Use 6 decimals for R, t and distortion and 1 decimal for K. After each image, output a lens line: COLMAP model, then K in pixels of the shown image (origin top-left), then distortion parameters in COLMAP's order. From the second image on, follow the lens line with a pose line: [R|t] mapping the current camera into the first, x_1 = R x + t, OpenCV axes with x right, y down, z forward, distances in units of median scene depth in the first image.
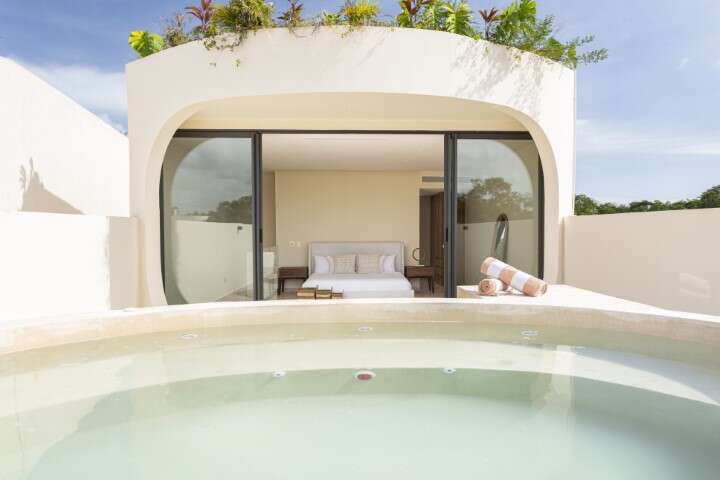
lens RADIAL K [[457.5, 0, 360.0], [0, 457.5, 240.6], [0, 0, 1]] dist [-0.007680, 0.000693]
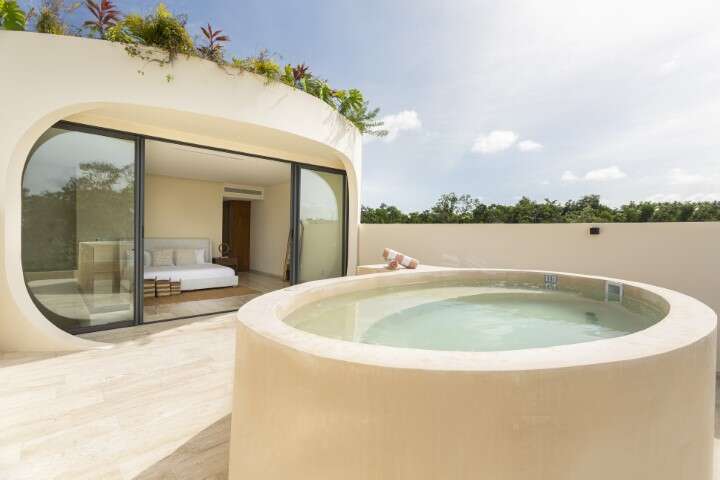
lens RADIAL K [[347.1, 0, 360.3], [0, 347.1, 240.1], [0, 0, 1]] dist [0.001128, 0.001044]
pose [[0.761995, 0.002562, 0.647578, -0.394052], [-0.006729, 0.999970, 0.003961, 0.001176], [-0.647548, -0.007376, 0.761989, 0.034631]]
